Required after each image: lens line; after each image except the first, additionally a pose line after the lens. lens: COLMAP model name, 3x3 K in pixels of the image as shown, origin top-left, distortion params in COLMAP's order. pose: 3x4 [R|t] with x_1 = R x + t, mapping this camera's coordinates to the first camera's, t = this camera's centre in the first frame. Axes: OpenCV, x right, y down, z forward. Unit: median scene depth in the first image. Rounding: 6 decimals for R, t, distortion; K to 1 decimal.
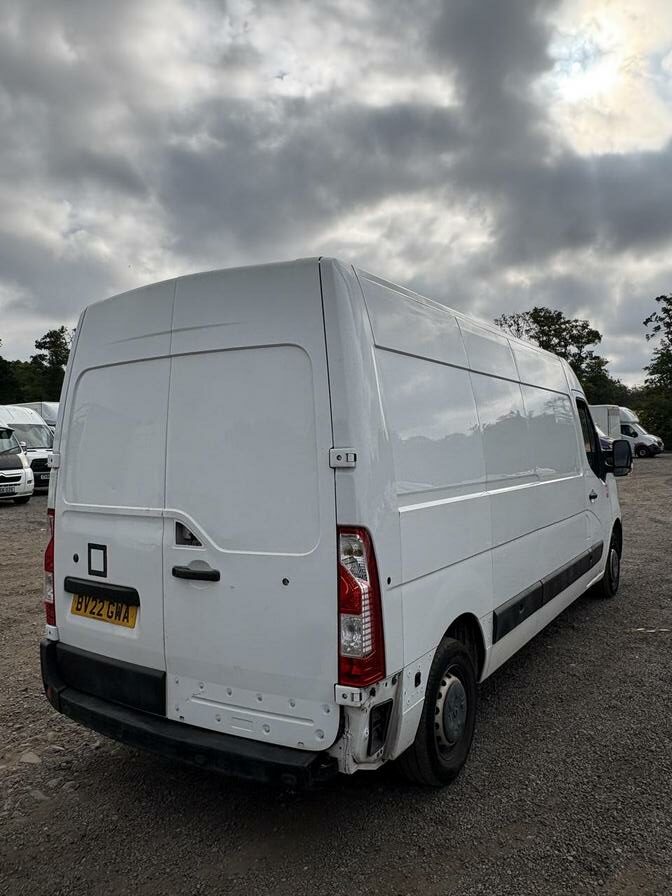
lens RADIAL K [[649.1, 0, 340.8], [0, 649.1, 444.1], [0, 0, 1]] dist [0.008628, 0.006282]
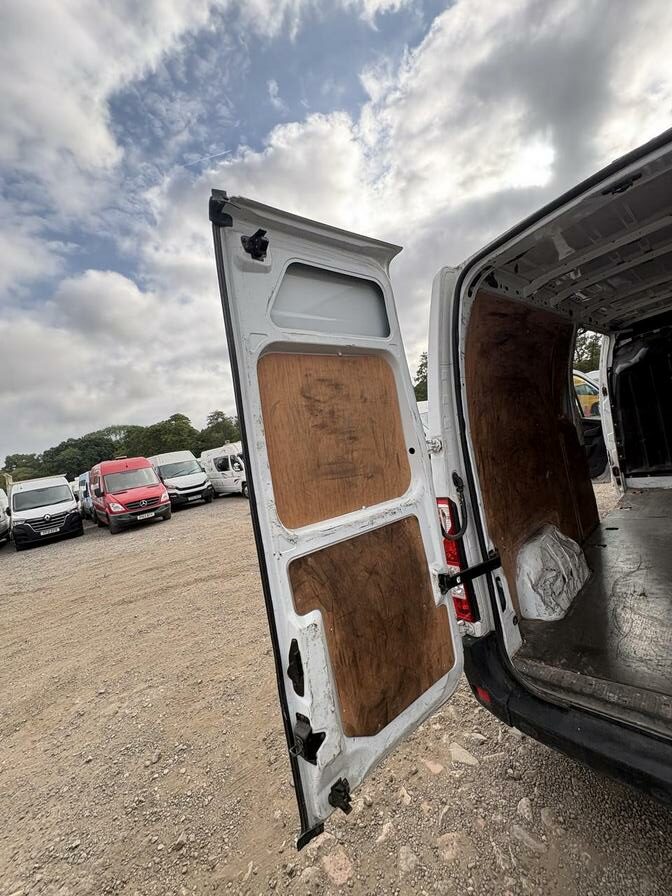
lens RADIAL K [[369.3, 0, 339.4], [0, 369.3, 450.3], [0, 0, 1]] dist [0.003940, 0.000064]
pose [[0.949688, -0.173830, -0.260528, -0.494081], [0.183880, 0.982842, 0.014515, 0.004742], [0.253535, -0.061690, 0.965357, 0.532464]]
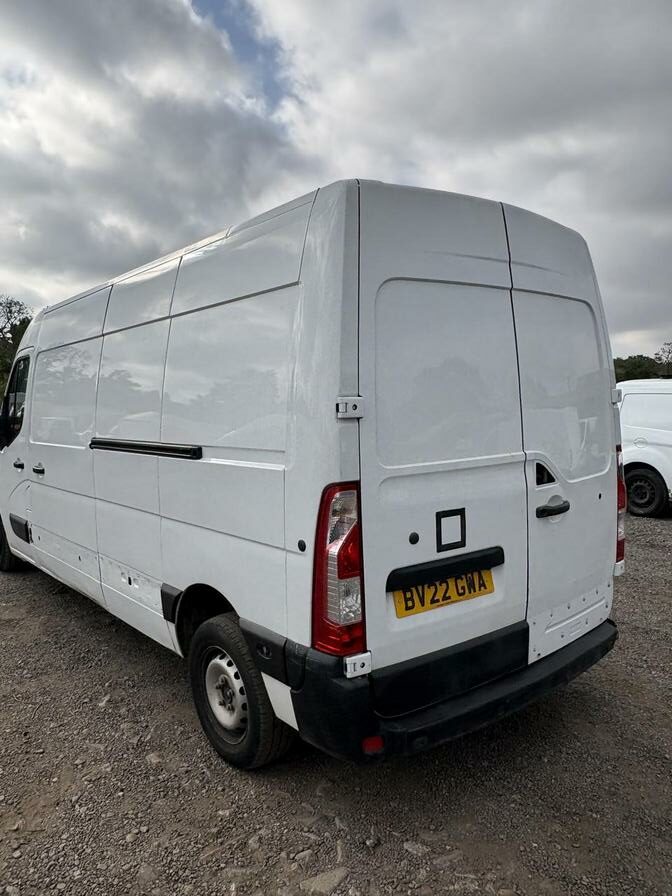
lens RADIAL K [[667.1, 0, 336.0], [0, 667.1, 448.0], [0, 0, 1]] dist [0.006195, 0.003713]
pose [[0.318499, -0.061235, 0.945943, -1.226029], [0.020752, 0.998123, 0.057626, 0.030440], [-0.947696, 0.001276, 0.319172, 0.906450]]
